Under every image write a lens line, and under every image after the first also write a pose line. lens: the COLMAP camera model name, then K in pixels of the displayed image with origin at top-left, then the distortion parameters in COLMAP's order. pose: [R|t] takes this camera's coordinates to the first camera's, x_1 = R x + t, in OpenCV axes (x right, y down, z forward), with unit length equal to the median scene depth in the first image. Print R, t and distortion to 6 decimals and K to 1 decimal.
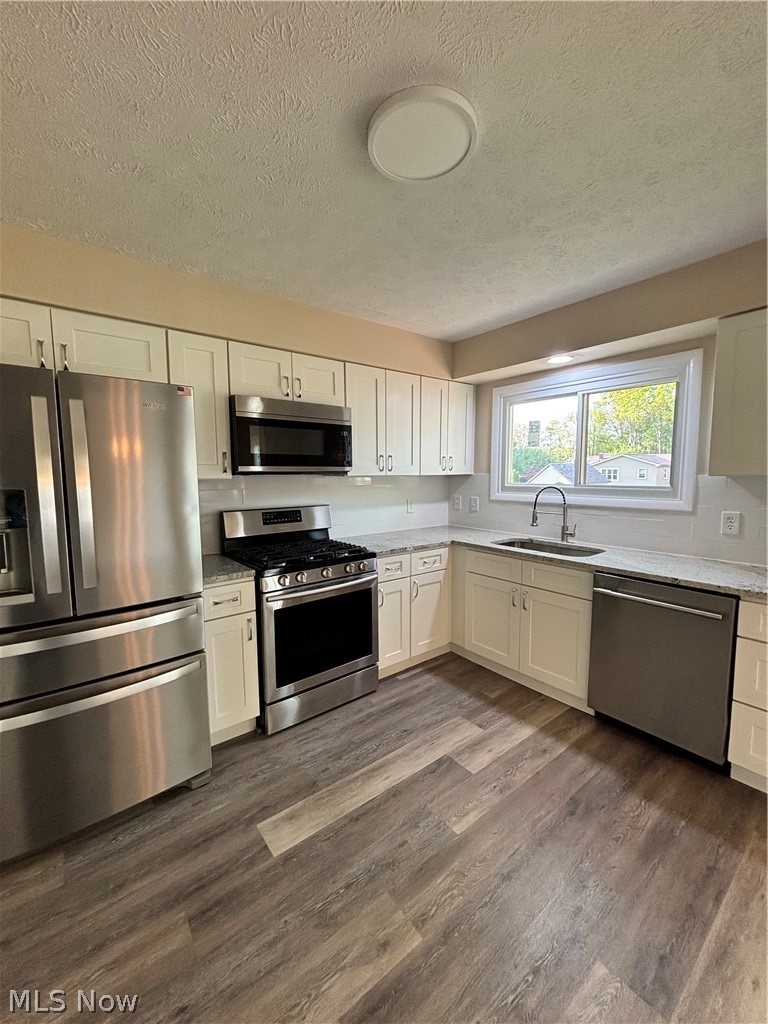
lens RADIAL K [[414.4, 0, 384.9], [0, 414.4, 510.6], [0, 0, 1]] dist [0.000691, -0.000328]
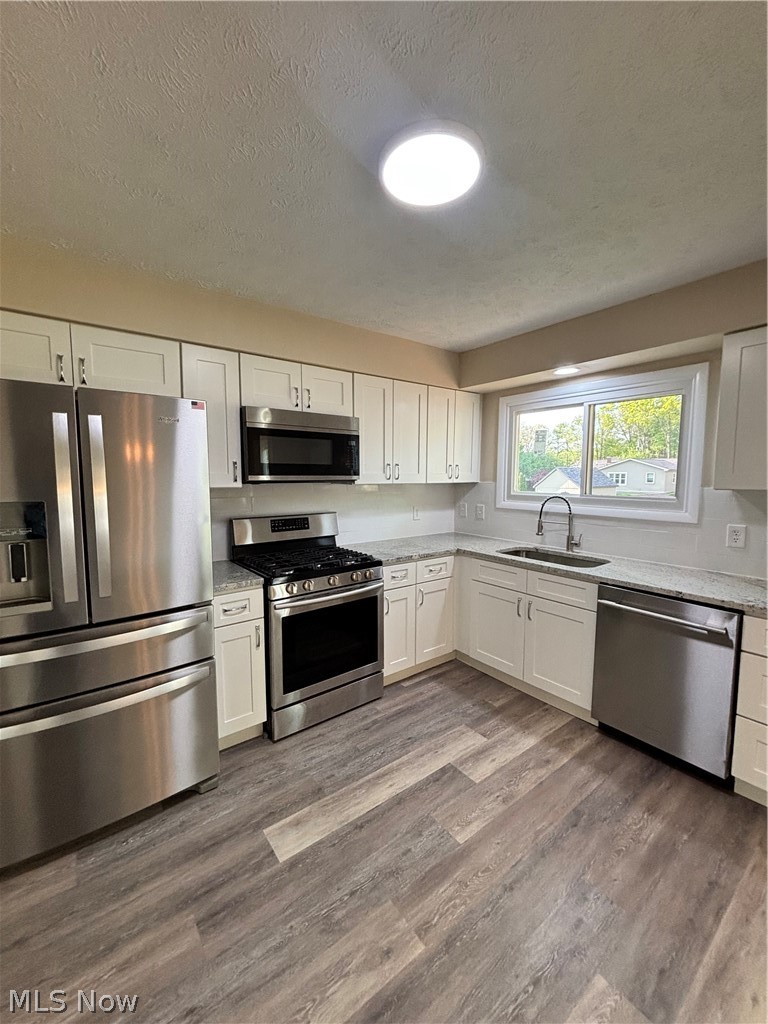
lens RADIAL K [[414.4, 0, 384.7], [0, 414.4, 510.0], [0, 0, 1]] dist [0.000691, -0.000328]
pose [[0.999849, 0.009079, -0.014791, -0.001823], [-0.009170, 0.999939, -0.006119, -0.019349], [0.014735, 0.006254, 0.999872, -0.015471]]
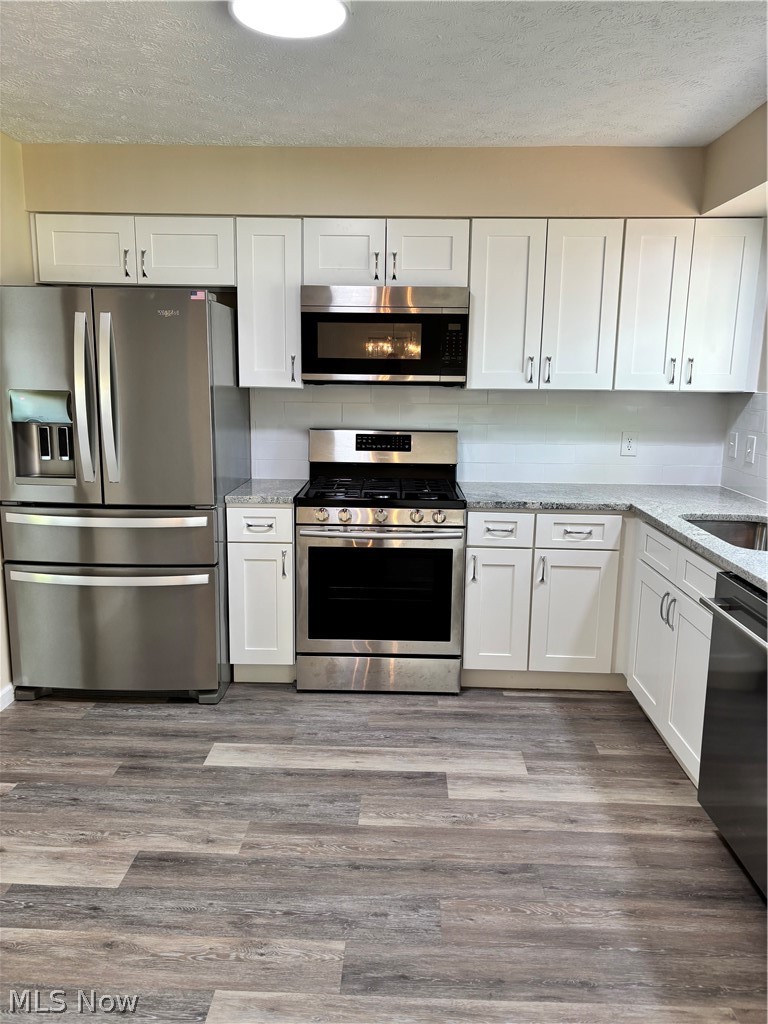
lens RADIAL K [[775.9, 0, 383.0], [0, 775.9, 521.3], [0, 0, 1]] dist [0.049579, -0.045372]
pose [[0.765433, 0.135493, -0.629090, 0.799154], [-0.078194, 0.989922, 0.118068, -0.010158], [0.638747, -0.041182, 0.768314, -0.111825]]
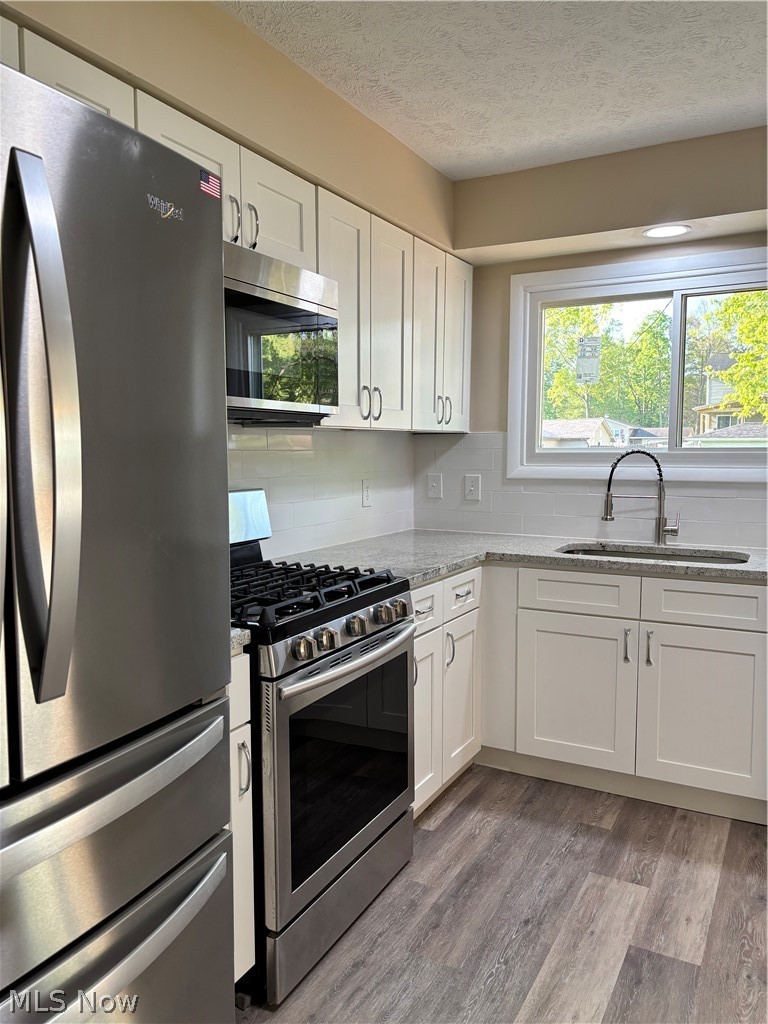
lens RADIAL K [[775.9, 0, 385.0], [0, 775.9, 517.6], [0, 0, 1]] dist [0.049579, -0.045372]
pose [[0.916223, -0.029816, 0.399559, -0.476967], [0.031042, 0.999512, 0.003405, 0.026757], [-0.399465, 0.009283, 0.916701, 0.182604]]
